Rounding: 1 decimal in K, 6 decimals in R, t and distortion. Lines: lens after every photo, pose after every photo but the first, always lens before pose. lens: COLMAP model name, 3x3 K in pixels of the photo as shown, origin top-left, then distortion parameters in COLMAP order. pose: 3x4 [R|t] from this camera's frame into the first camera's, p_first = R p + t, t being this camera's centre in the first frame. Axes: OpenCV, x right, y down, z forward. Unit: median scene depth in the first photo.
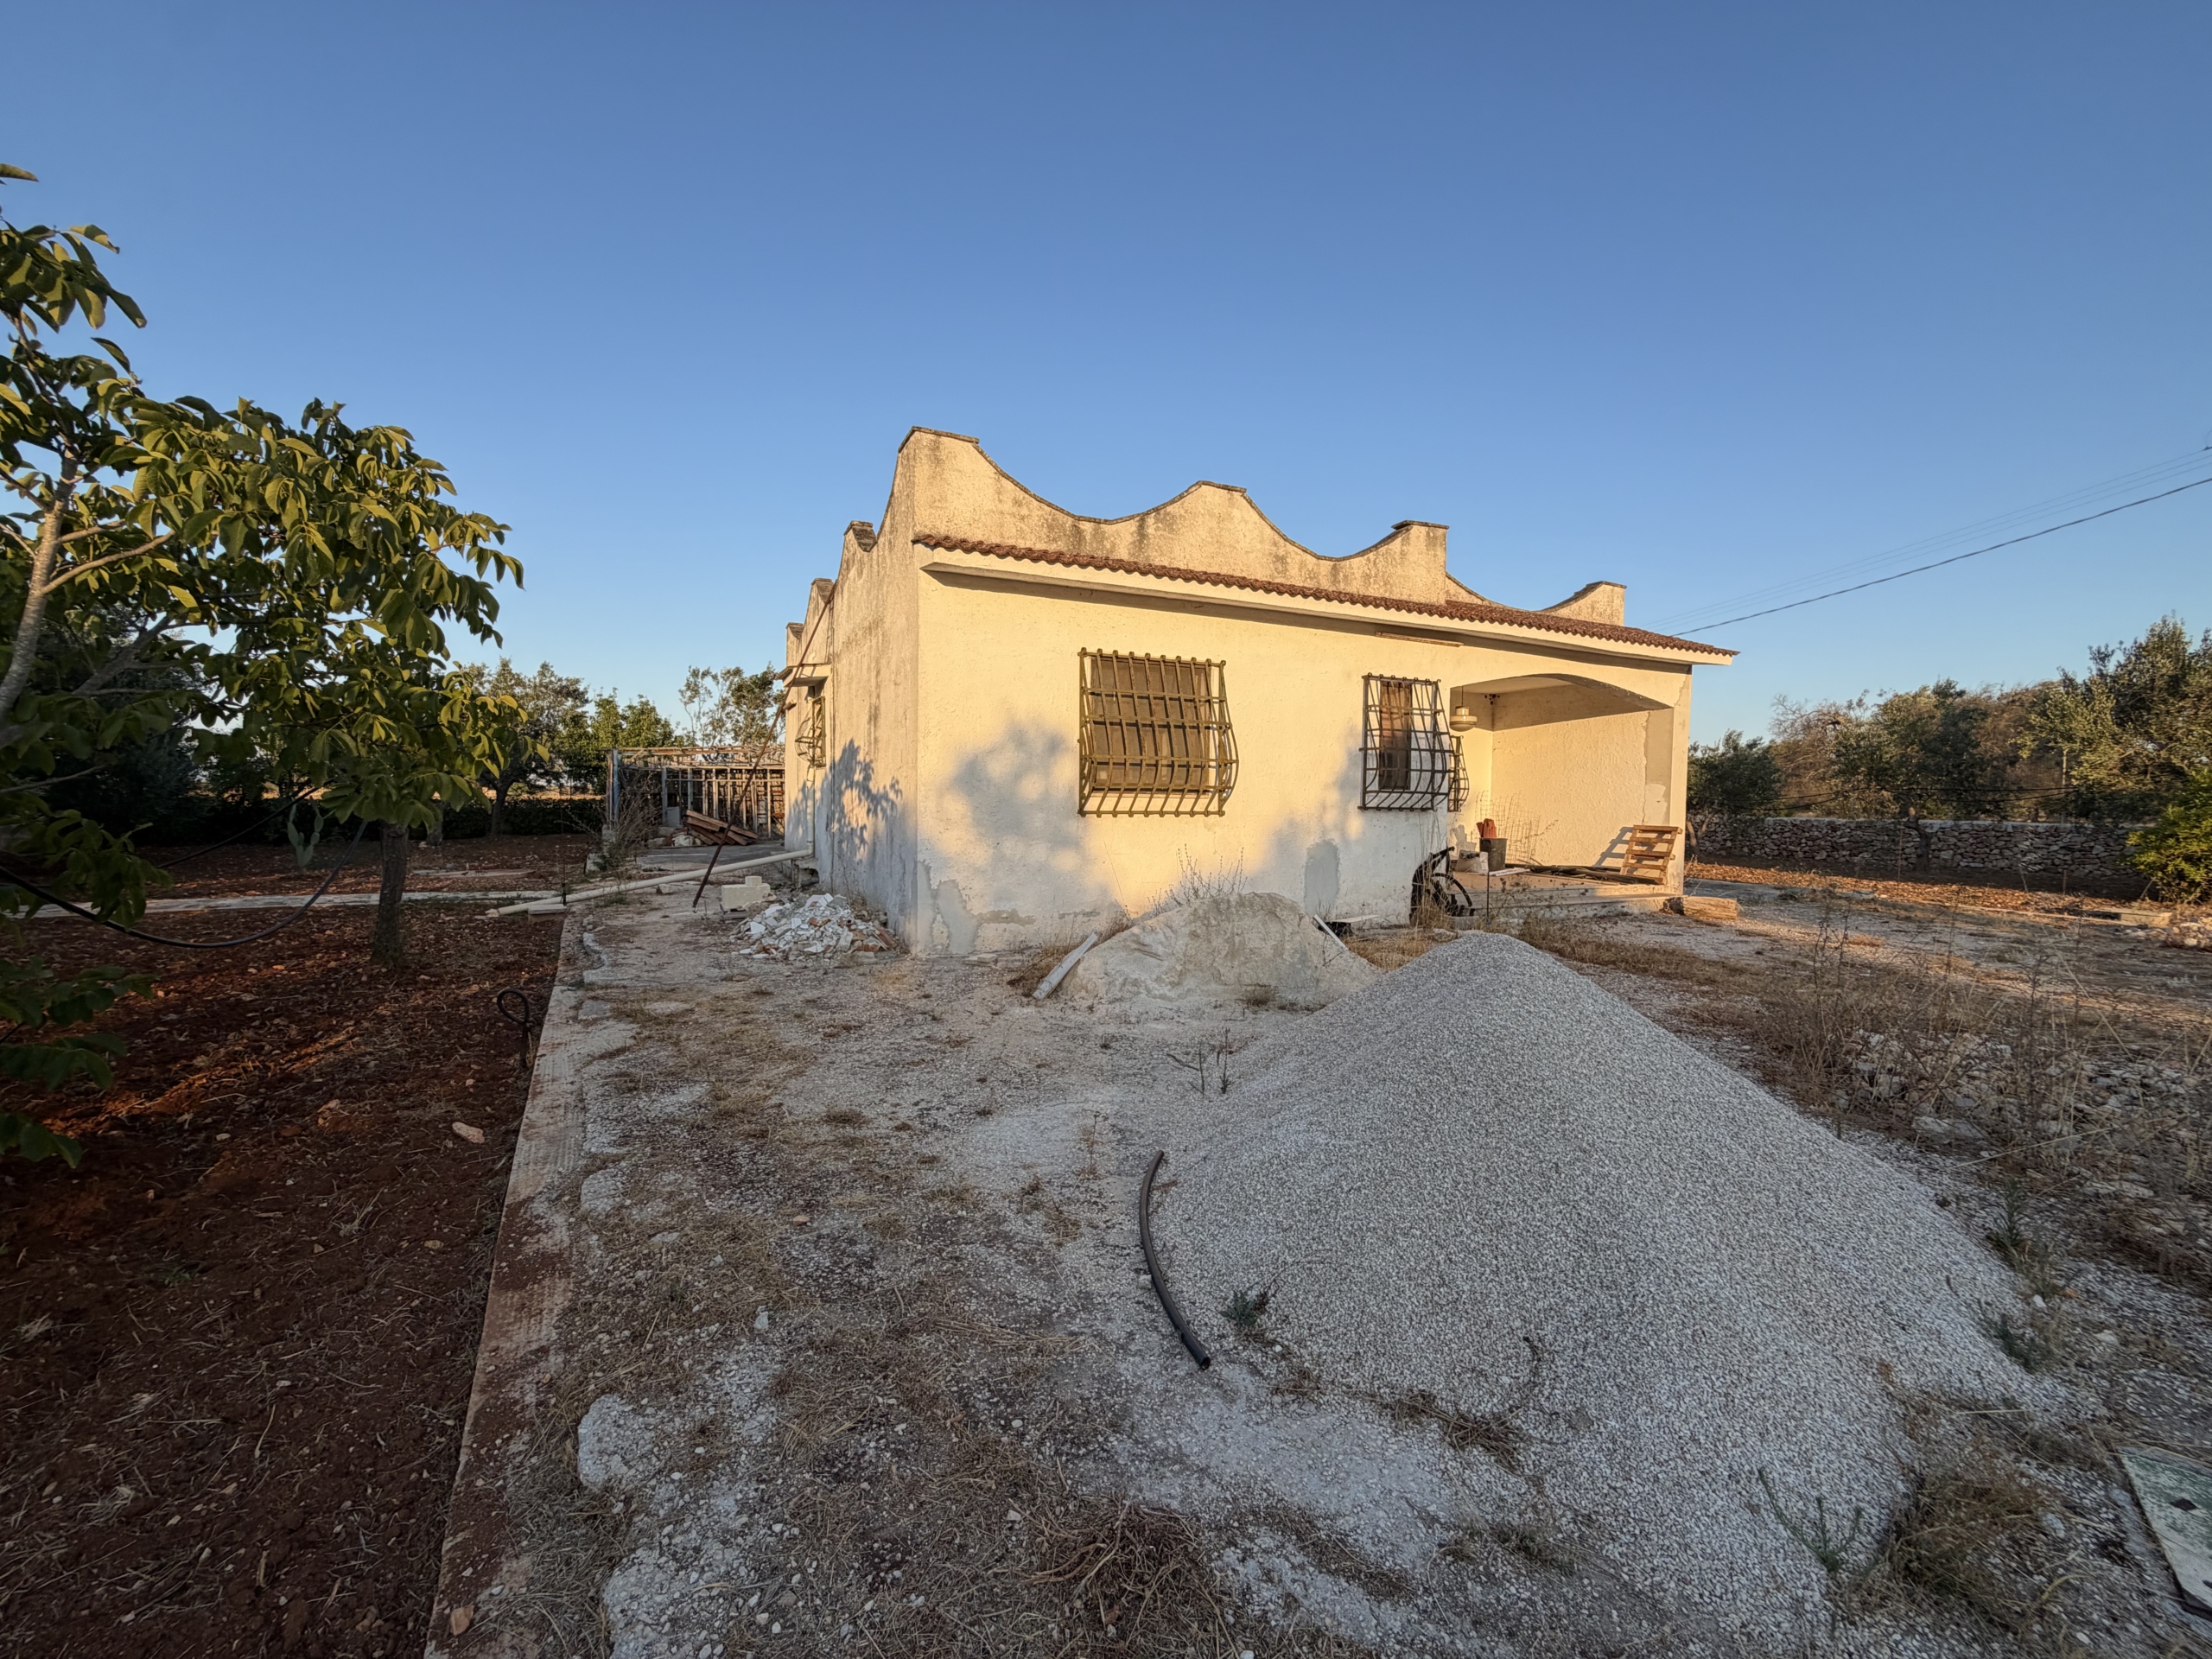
lens RADIAL K [[878.6, 0, 1108.5], [0, 878.6, 827.7], [0, 0, 1]] dist [0.000063, 0.000559]
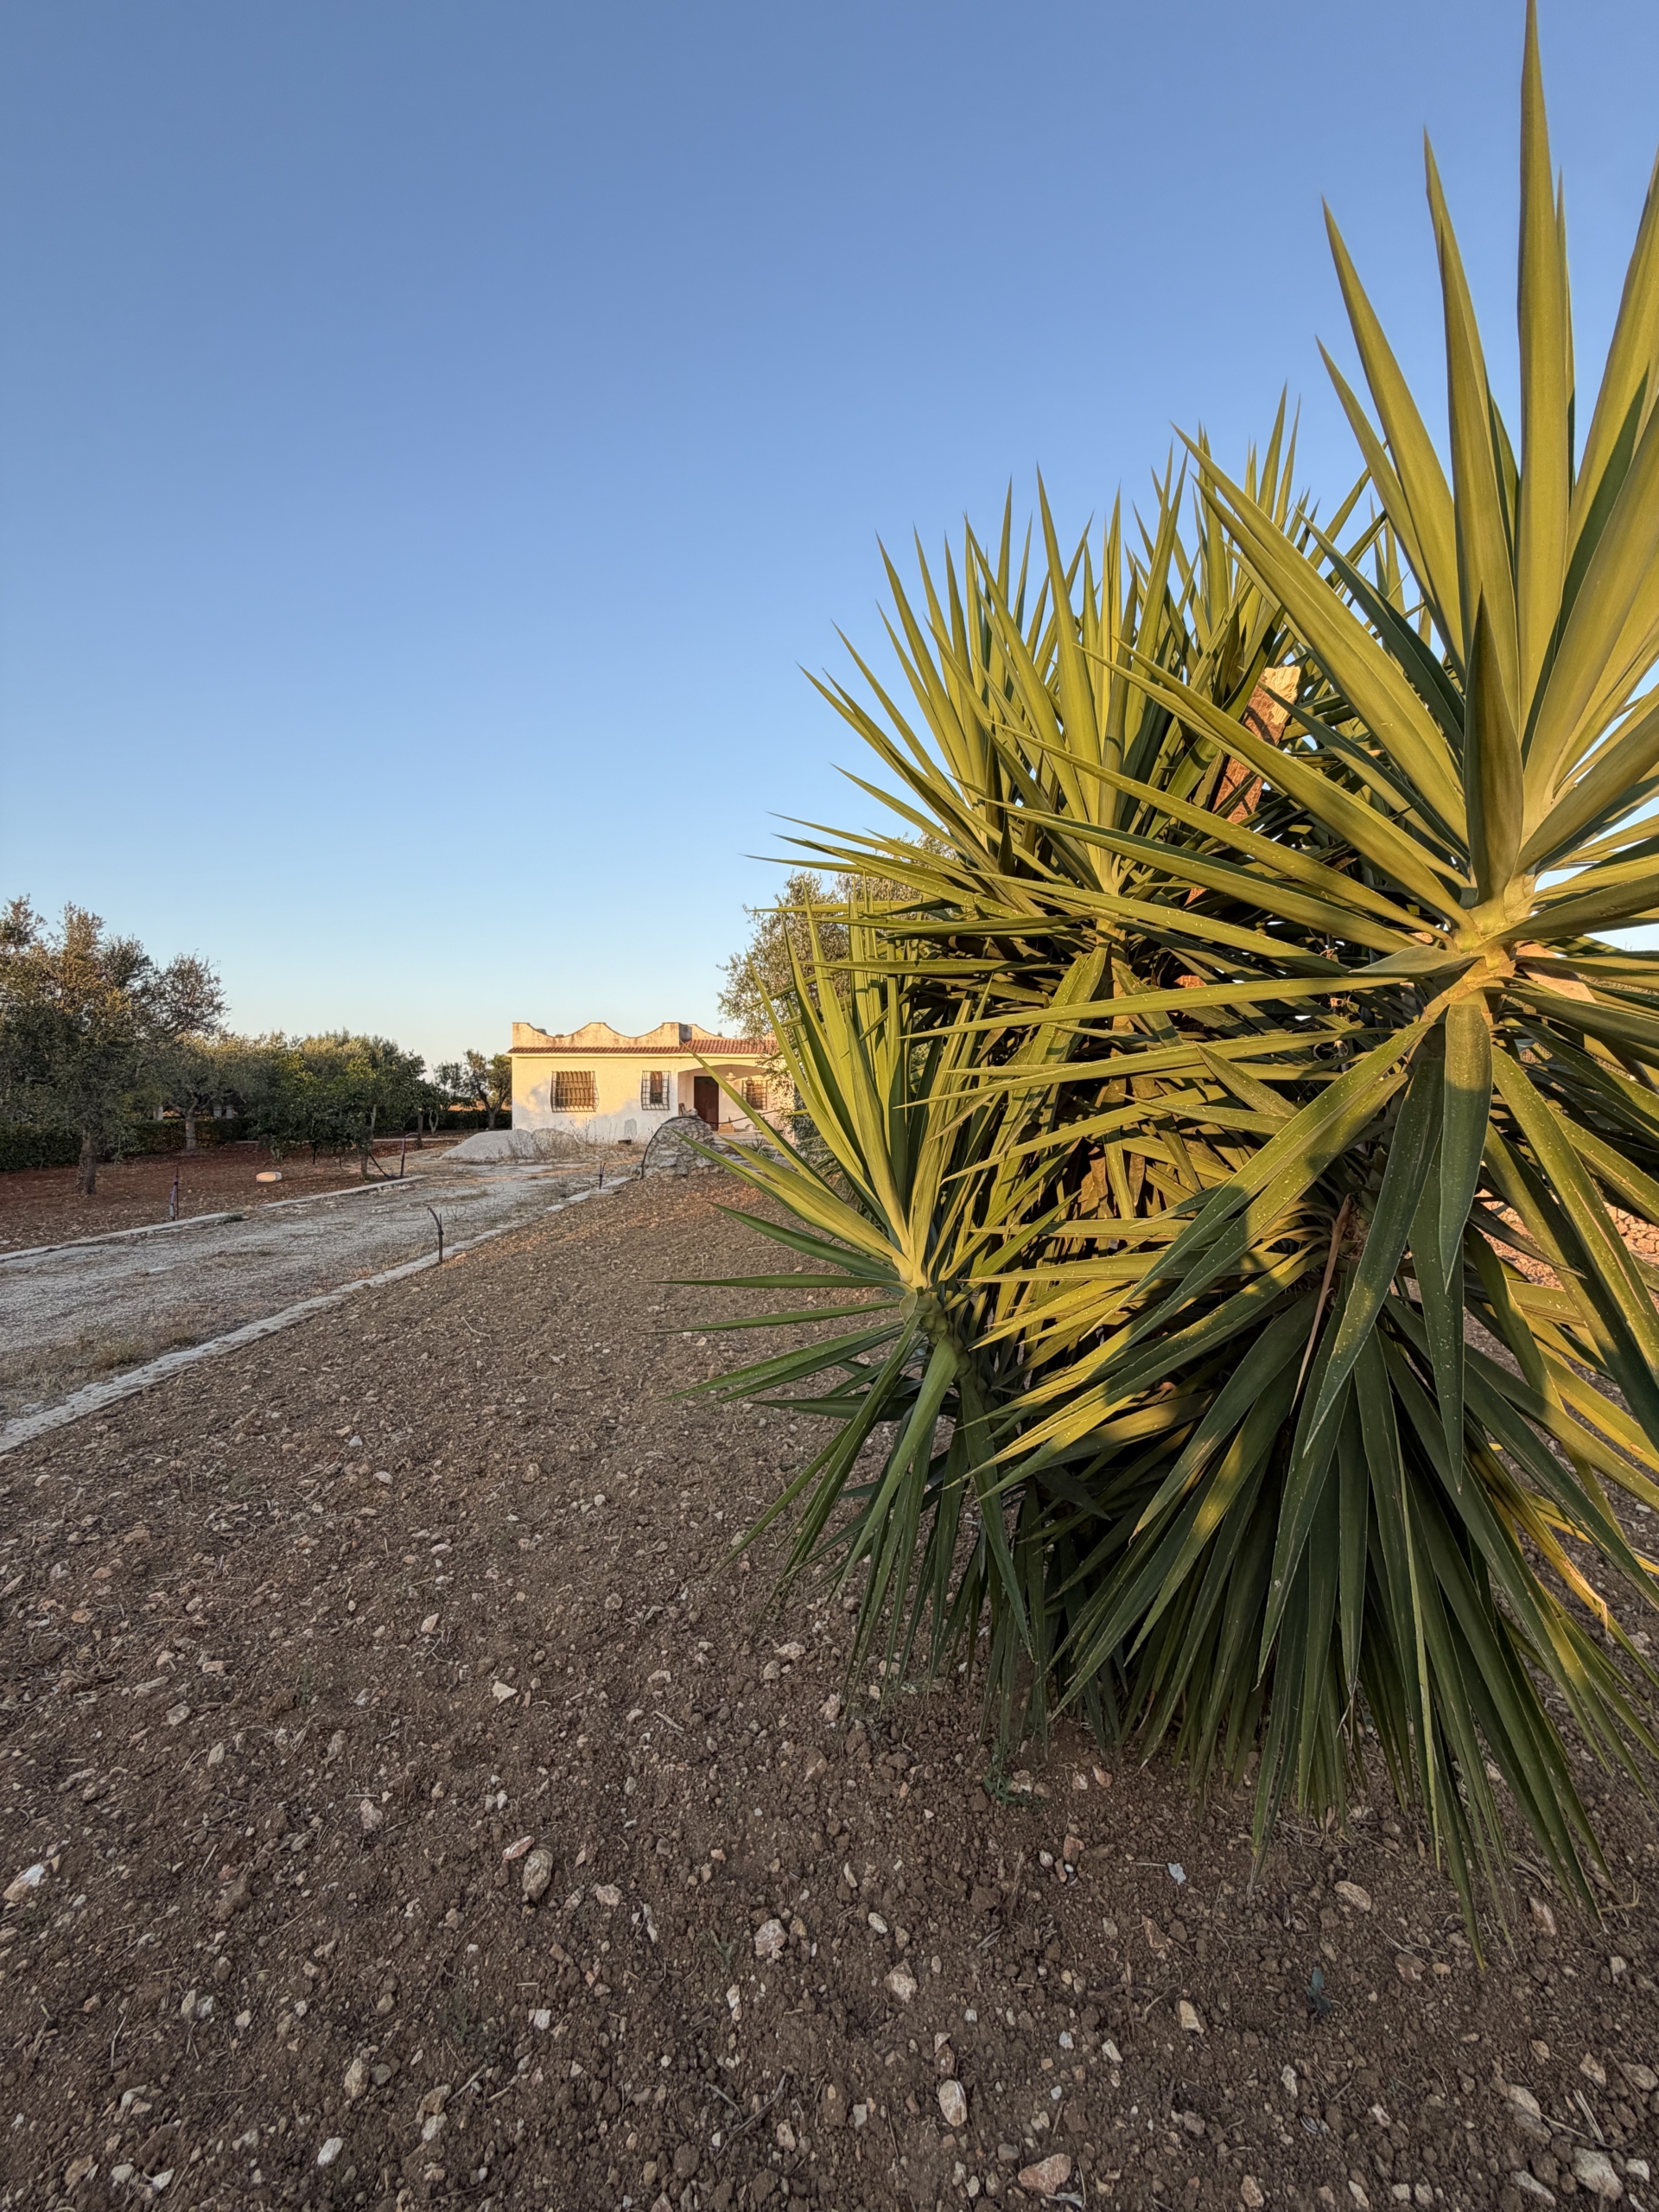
lens RADIAL K [[878.6, 0, 821.7], [0, 878.6, 1107.4], [0, 0, 1]] dist [0.000063, 0.000559]
pose [[0.916498, -0.011940, -0.399861, 2.446988], [0.003030, 0.999733, -0.022907, 0.055137], [0.400028, 0.019782, 0.916289, -1.983048]]
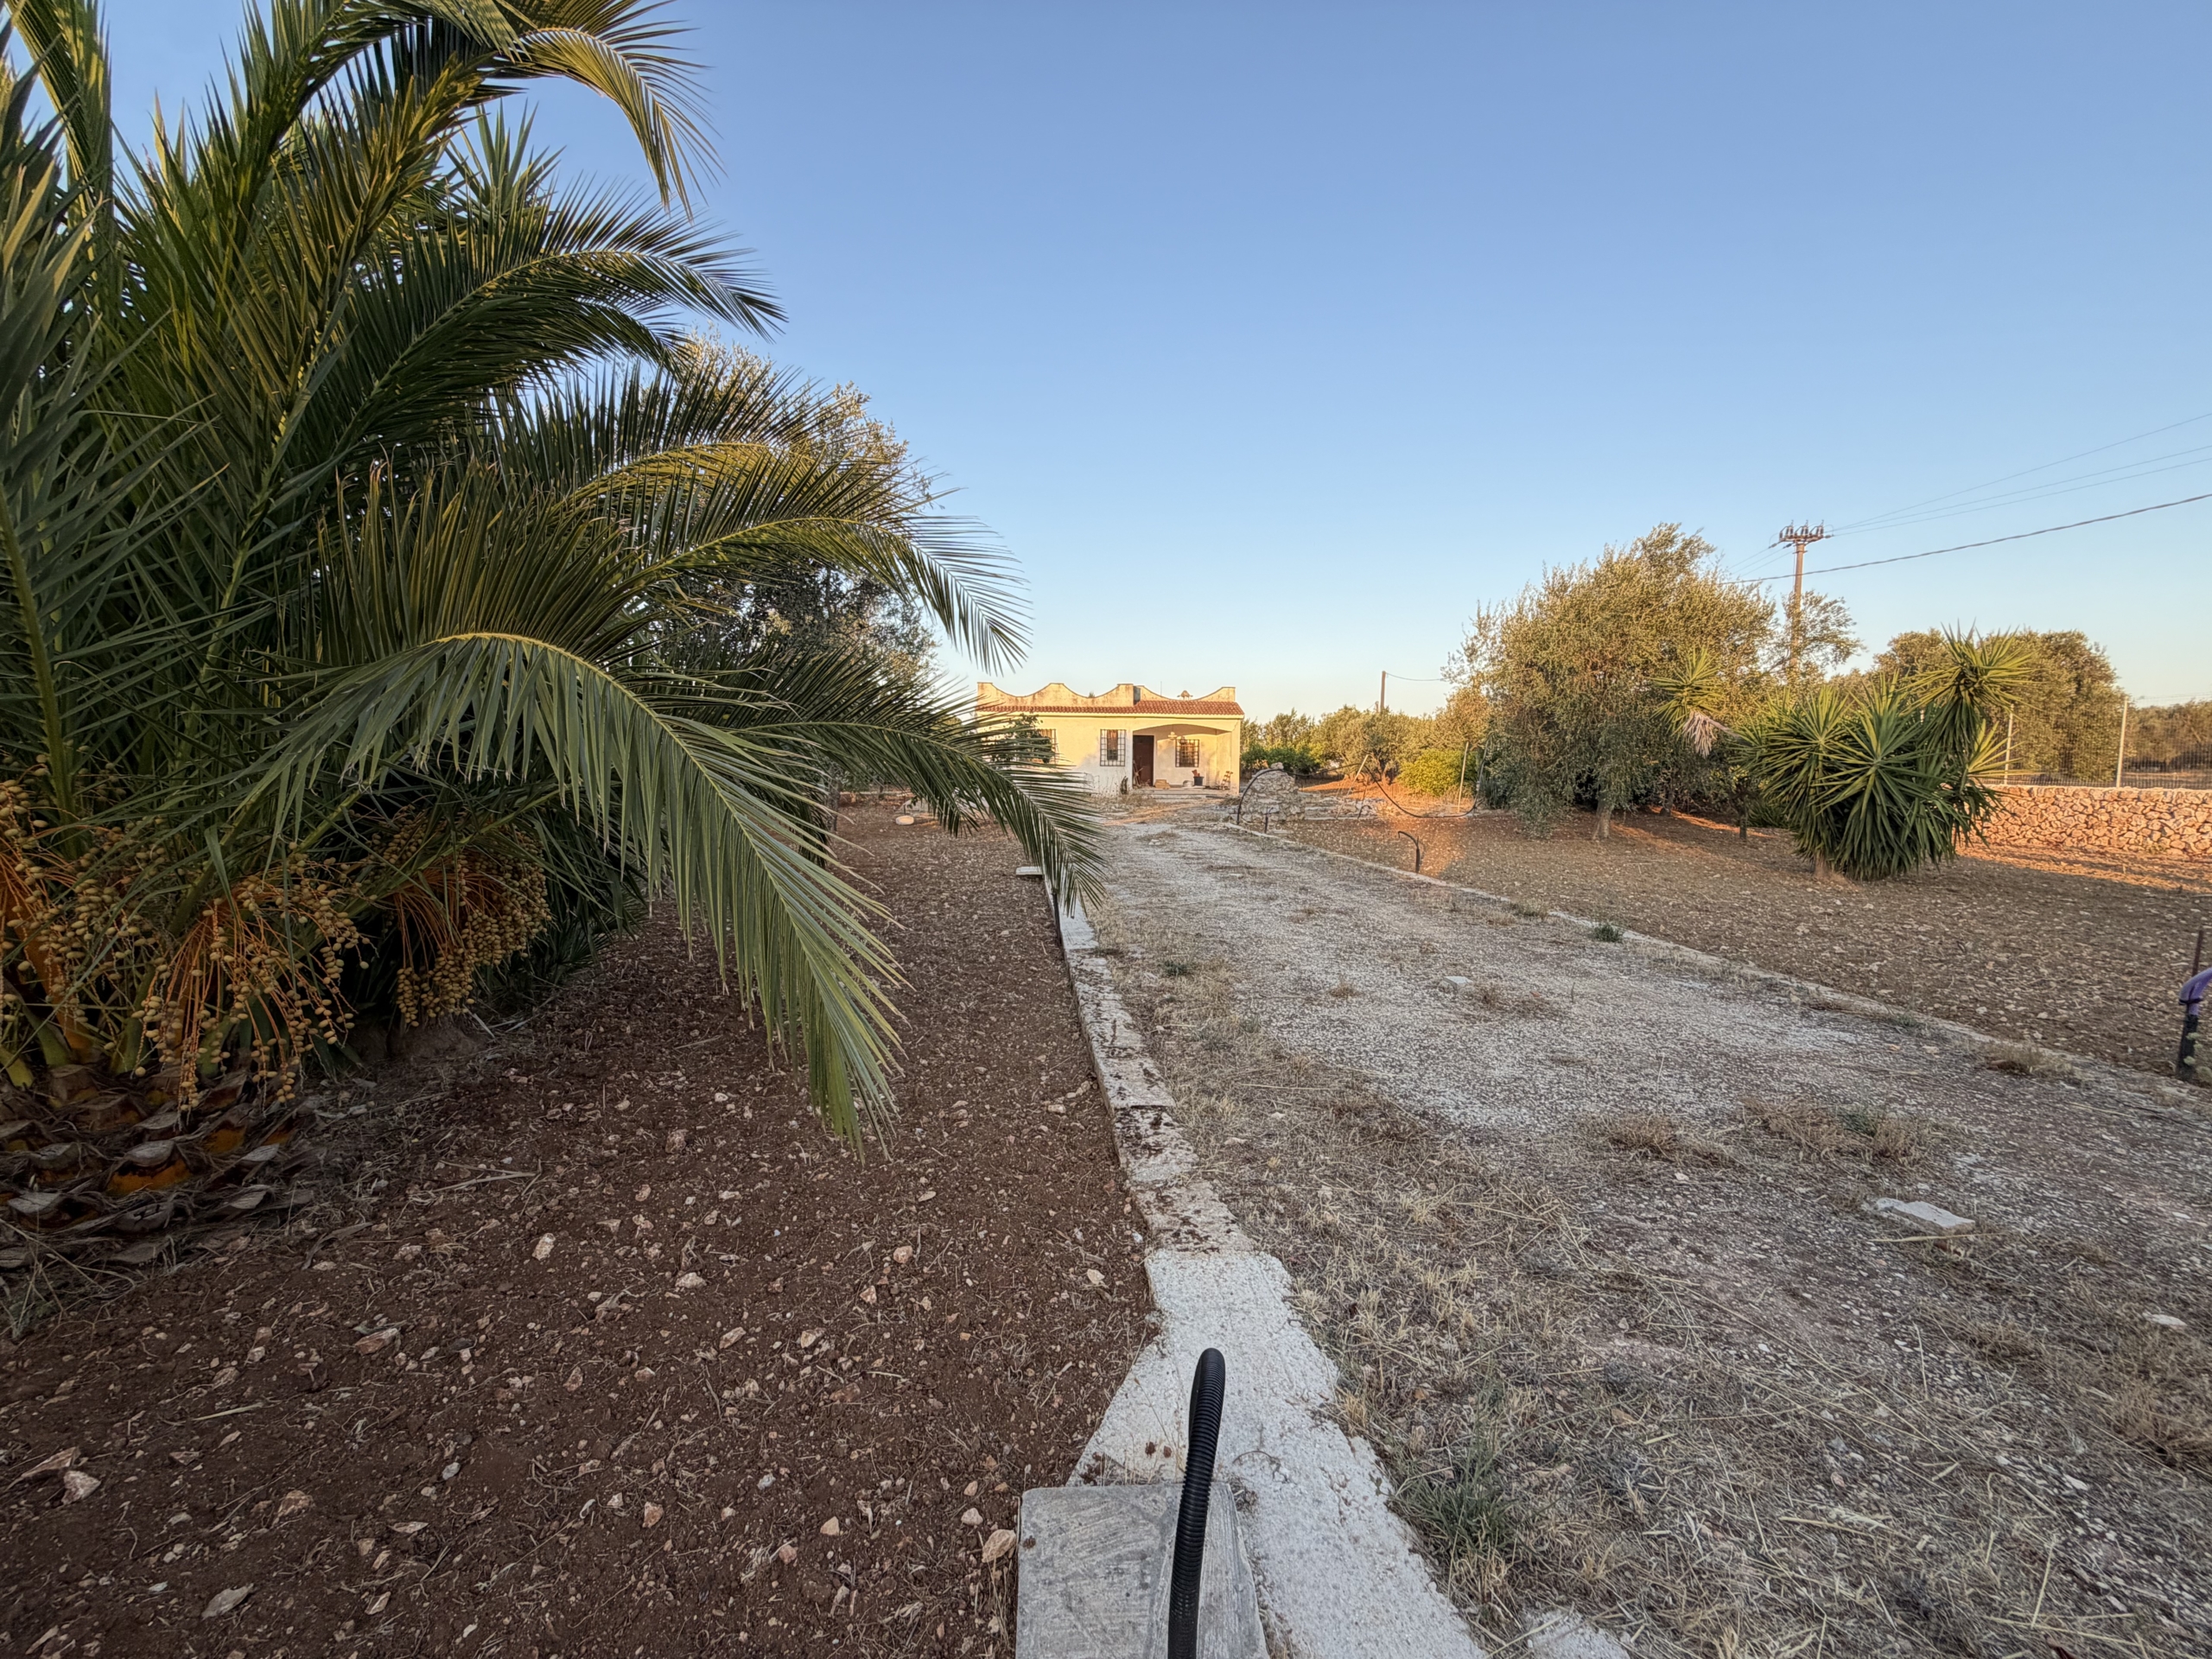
lens RADIAL K [[878.6, 0, 1094.6], [0, 878.6, 829.4], [0, 0, 1]] dist [0.000063, 0.000559]
pose [[0.932149, 0.020223, -0.361510, 1.703739], [-0.004022, 0.998956, 0.045512, 0.083969], [0.362052, -0.040970, 0.931257, -2.602181]]
